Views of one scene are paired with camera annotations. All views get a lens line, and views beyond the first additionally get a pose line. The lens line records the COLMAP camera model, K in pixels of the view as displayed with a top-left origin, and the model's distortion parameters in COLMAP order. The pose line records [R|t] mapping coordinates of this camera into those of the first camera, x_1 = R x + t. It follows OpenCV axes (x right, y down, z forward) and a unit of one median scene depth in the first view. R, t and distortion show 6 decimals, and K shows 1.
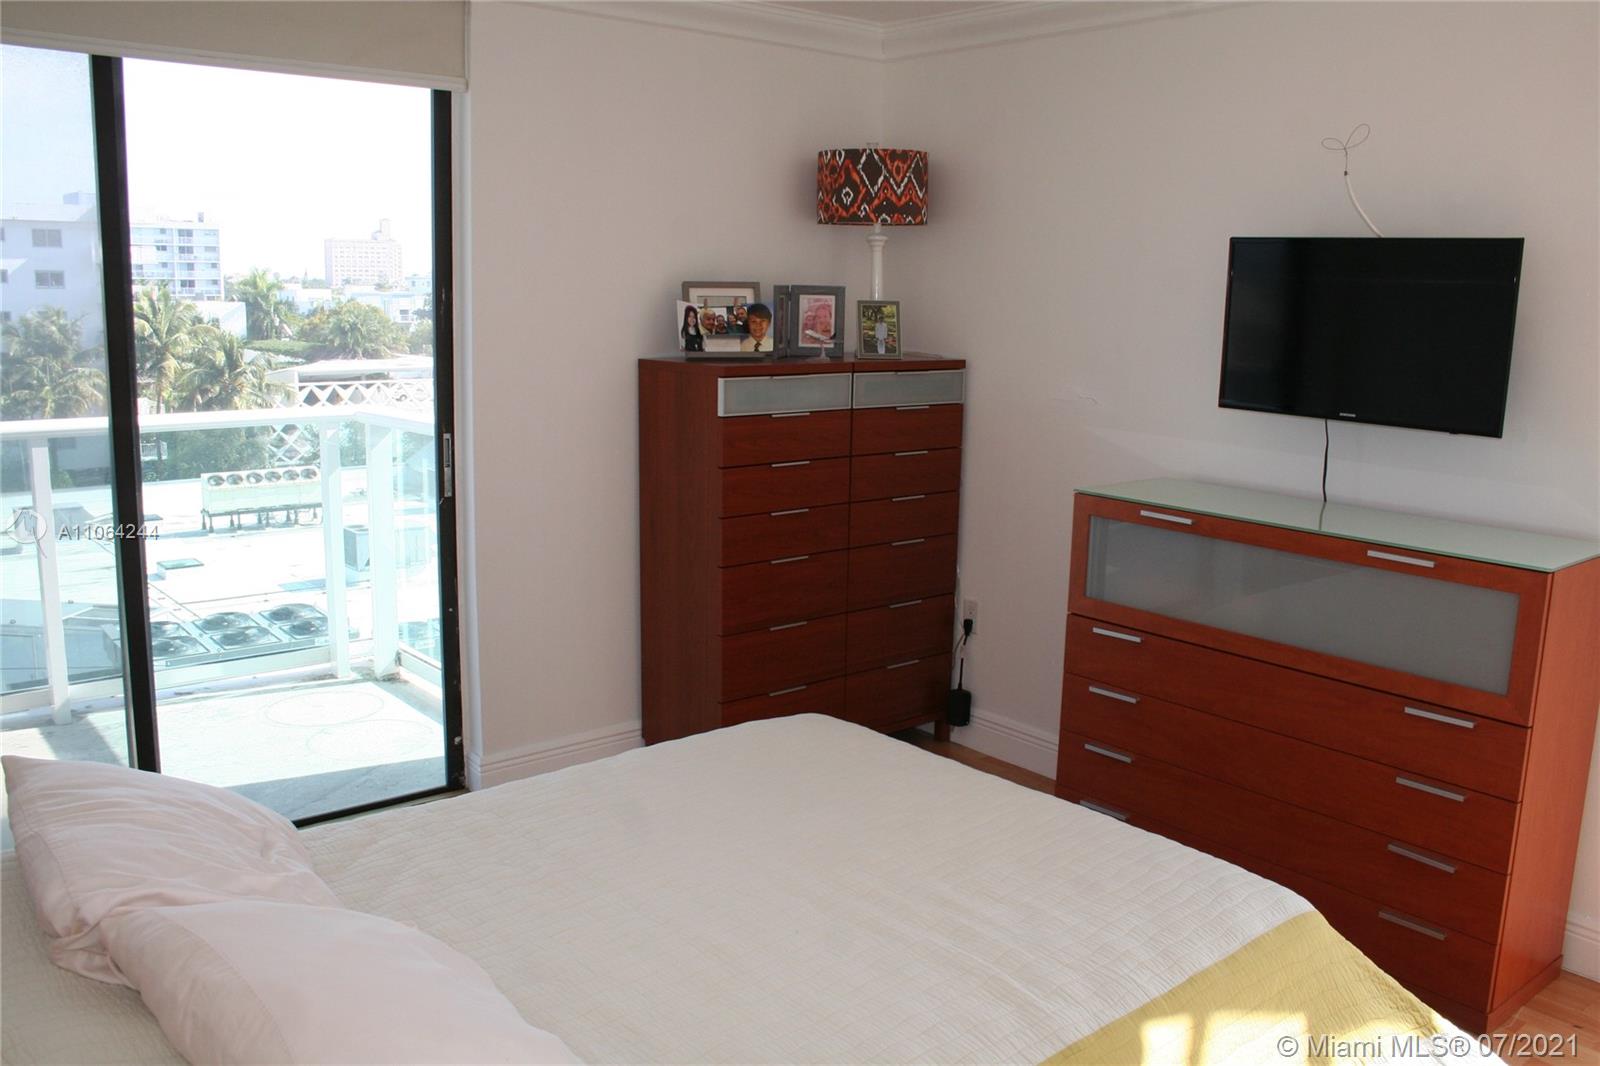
lens RADIAL K [[1332.0, 0, 794.1], [0, 1332.0, 532.3], [0, 0, 1]] dist [-0.152532, 0.121146]
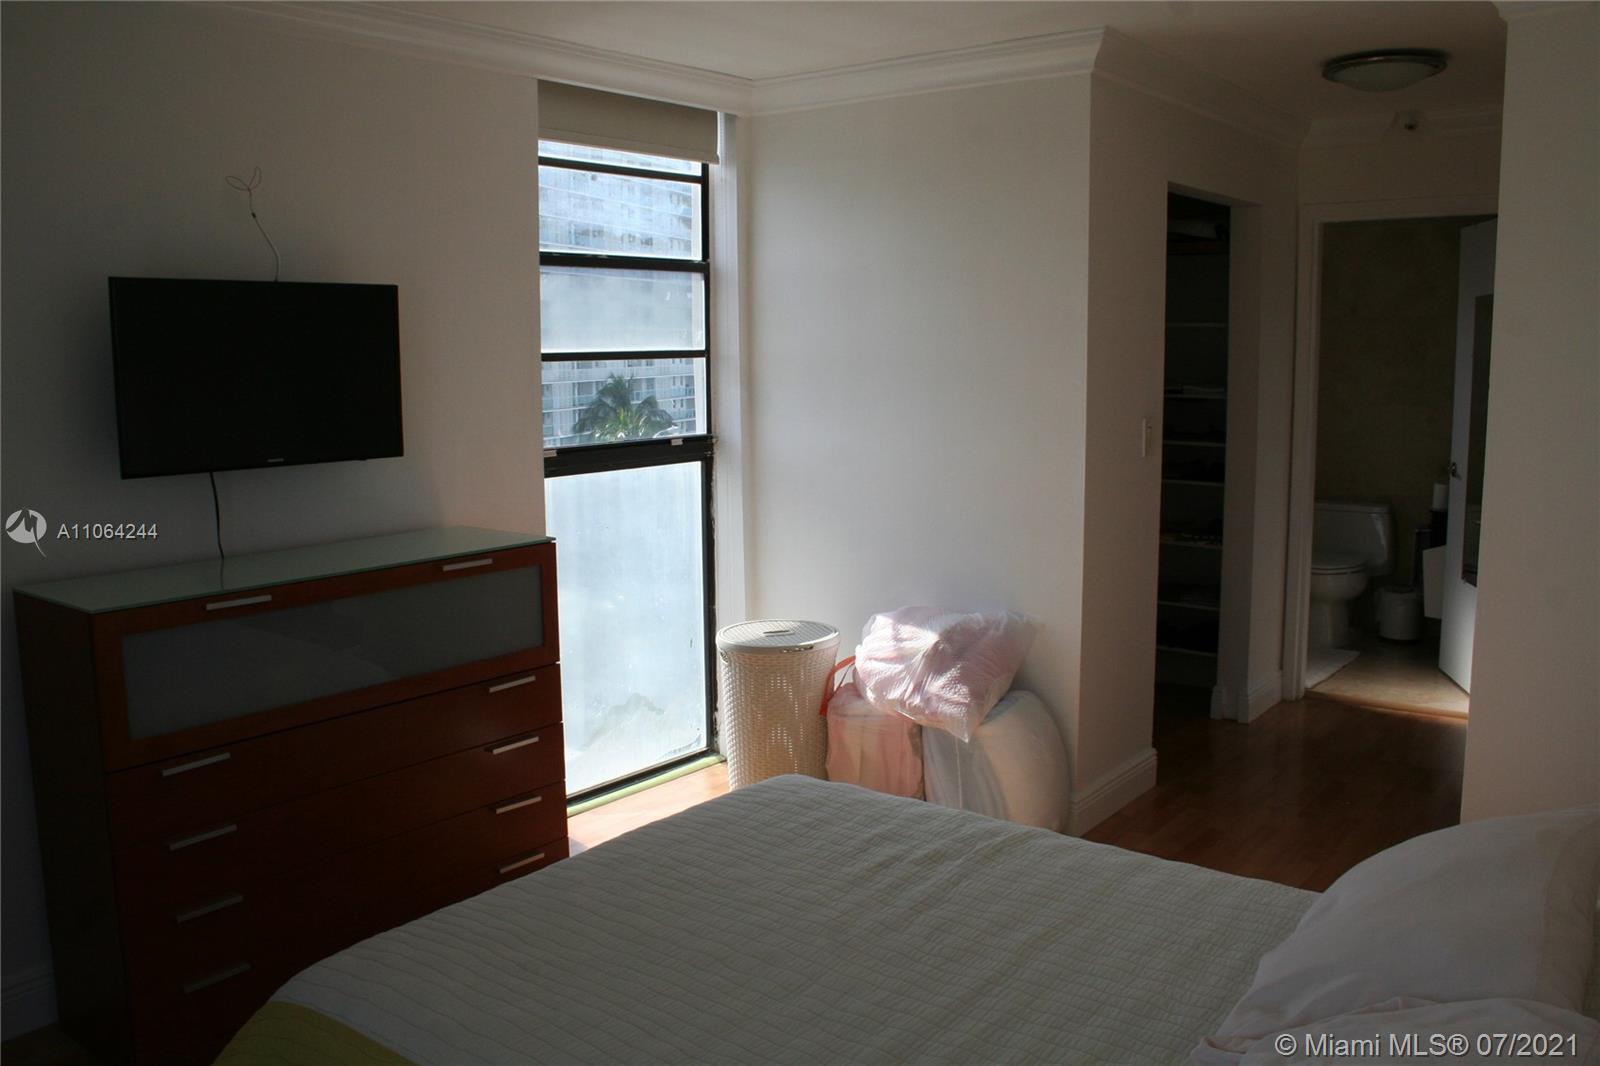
lens RADIAL K [[1332.0, 0, 794.1], [0, 1332.0, 532.3], [0, 0, 1]] dist [-0.152532, 0.121146]
pose [[-0.207971, -0.147464, 0.966955, -0.623227], [0.188411, 0.964018, 0.187539, -0.150119], [-0.959817, 0.221188, -0.172704, 0.811561]]
